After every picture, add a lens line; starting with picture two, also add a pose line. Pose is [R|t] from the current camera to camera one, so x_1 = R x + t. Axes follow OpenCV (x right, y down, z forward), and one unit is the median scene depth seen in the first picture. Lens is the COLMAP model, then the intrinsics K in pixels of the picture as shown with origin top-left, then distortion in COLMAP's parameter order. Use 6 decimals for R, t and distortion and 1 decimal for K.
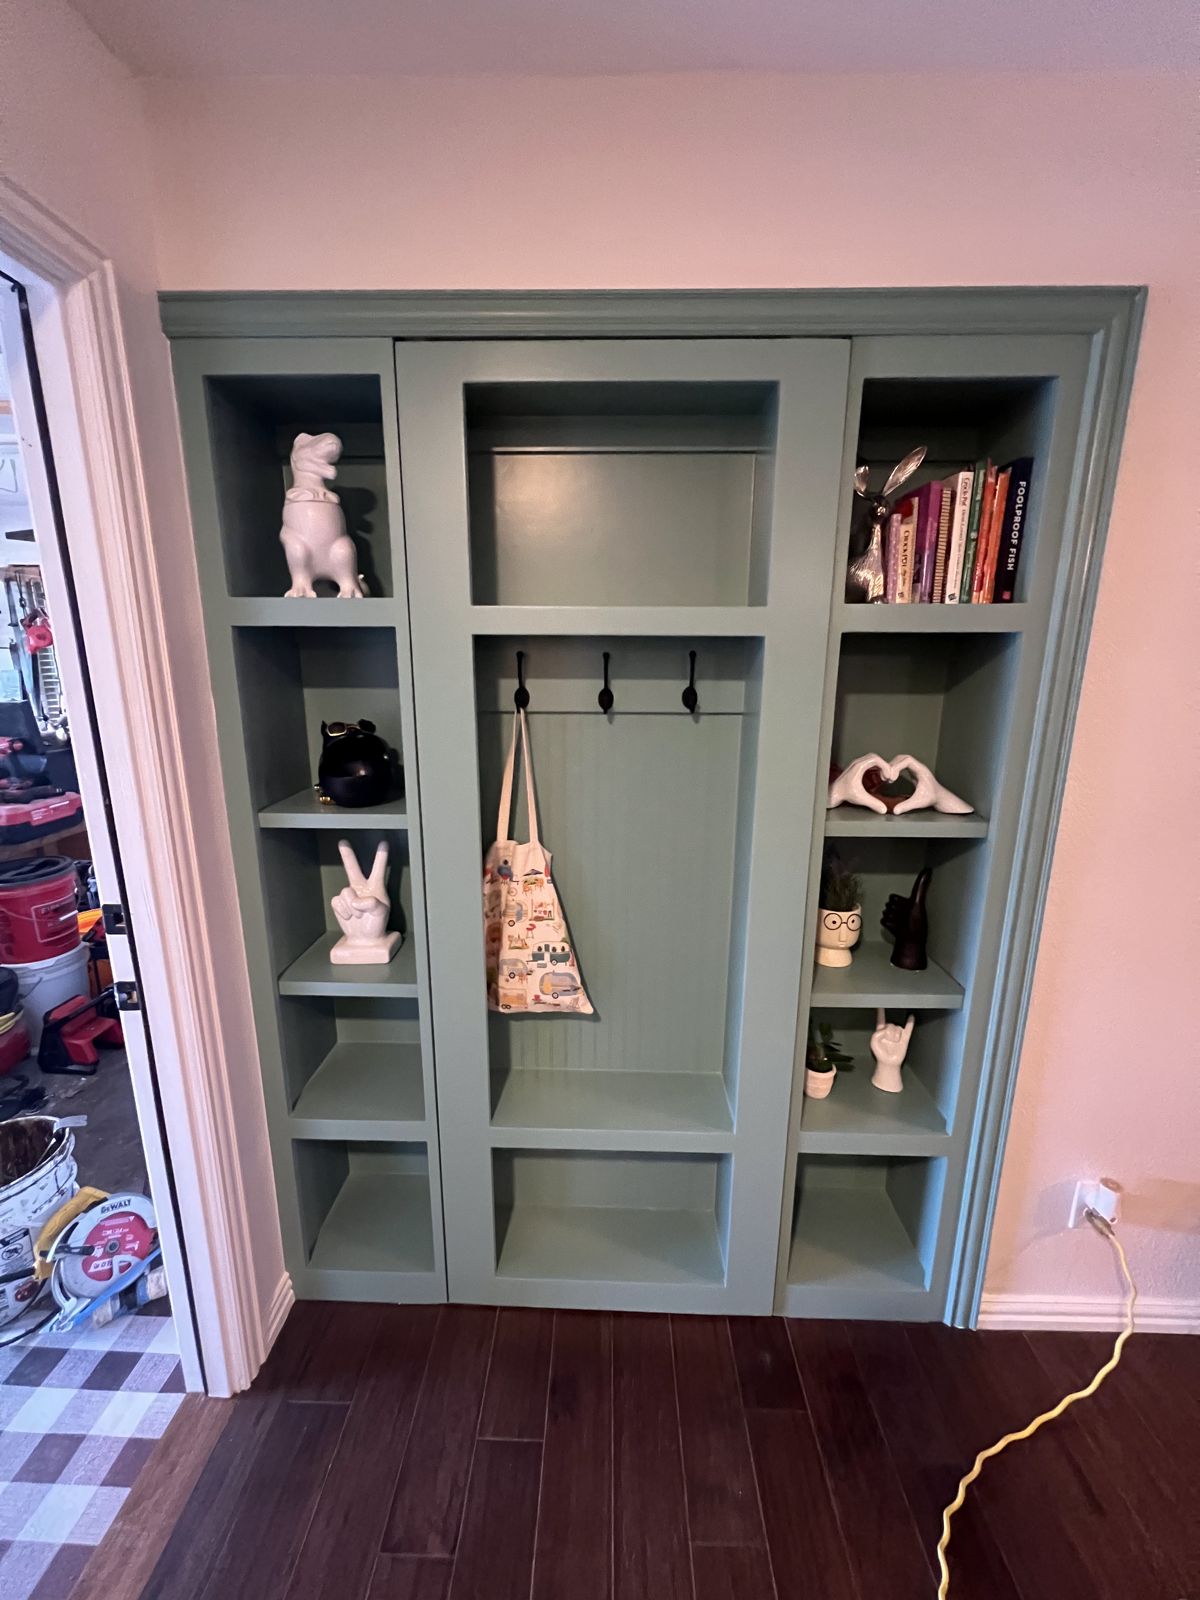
lens RADIAL K [[640.8, 0, 597.1], [0, 640.8, 795.4], [0, 0, 1]] dist [-0.002096, 0.000215]
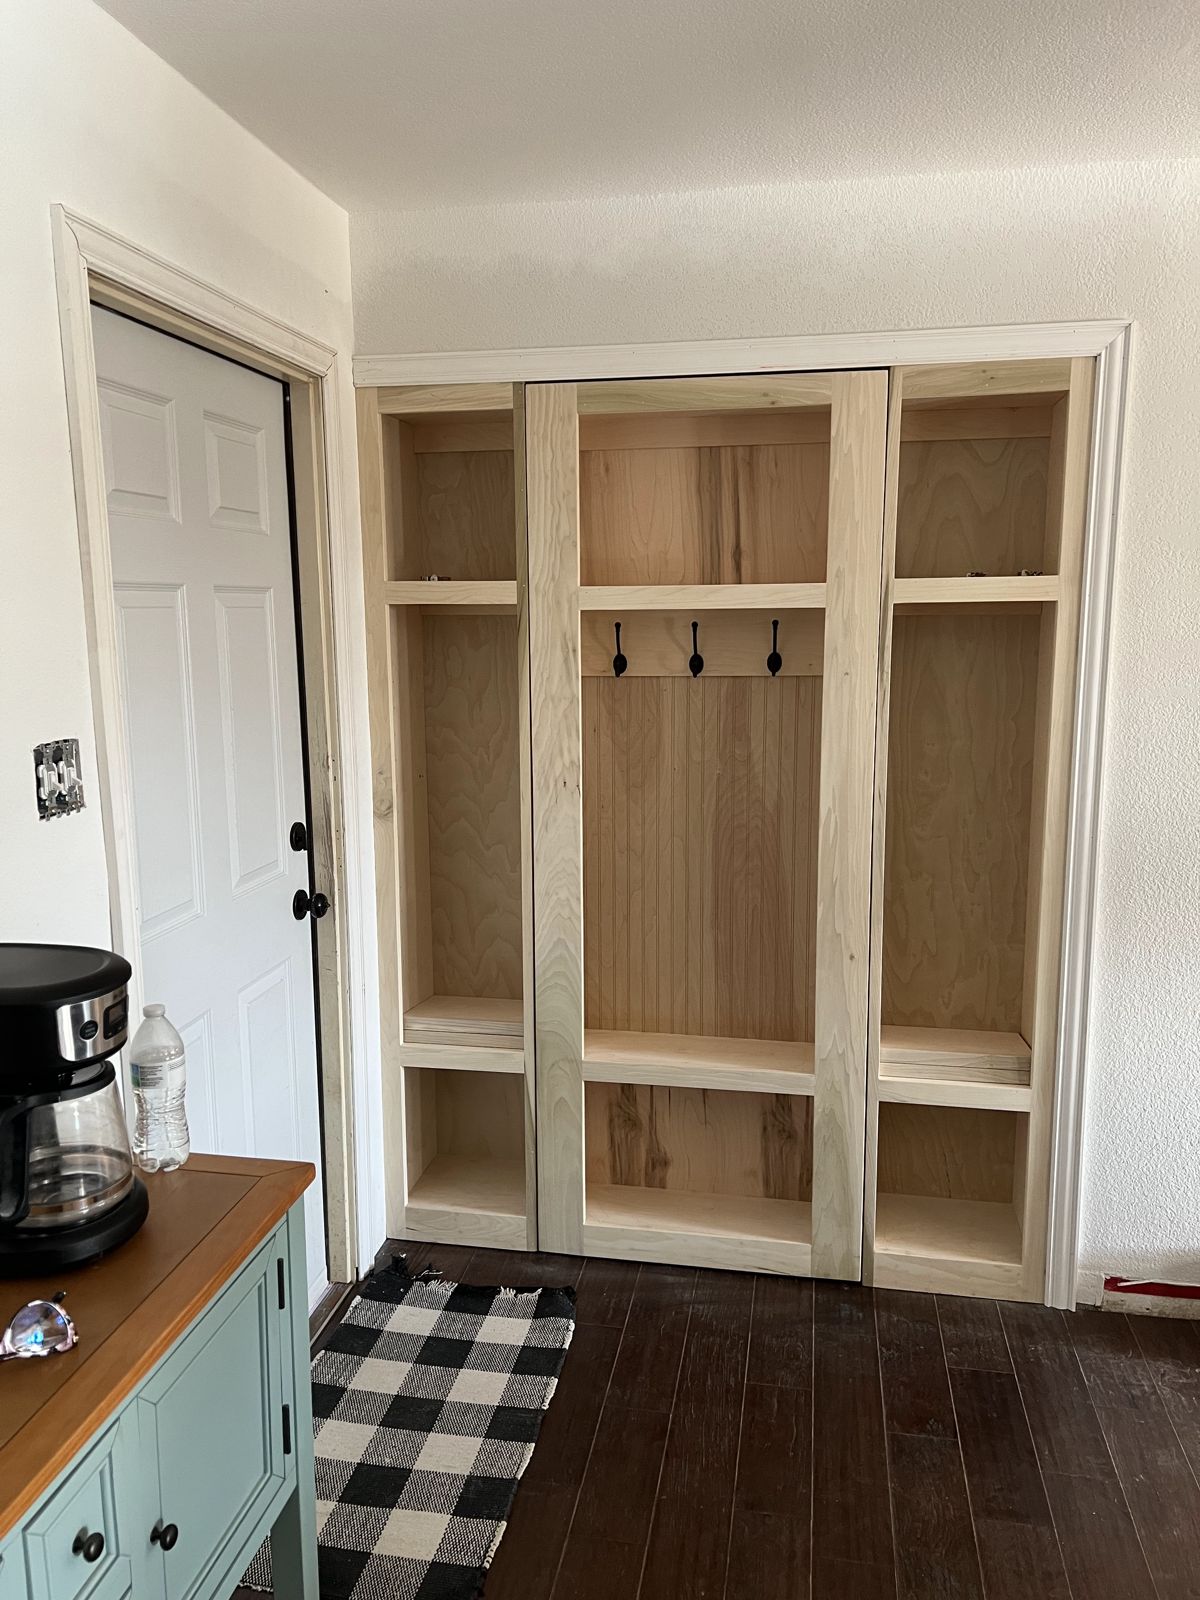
lens RADIAL K [[1189.9, 0, 600.0], [0, 1189.9, 800.0], [0, 0, 1]] dist [-0.000191, 0.000750]
pose [[0.987283, 0.009721, -0.158674, 0.190614], [-0.018569, 0.998348, -0.054374, 0.216410], [0.157883, 0.056629, 0.985833, -1.130525]]
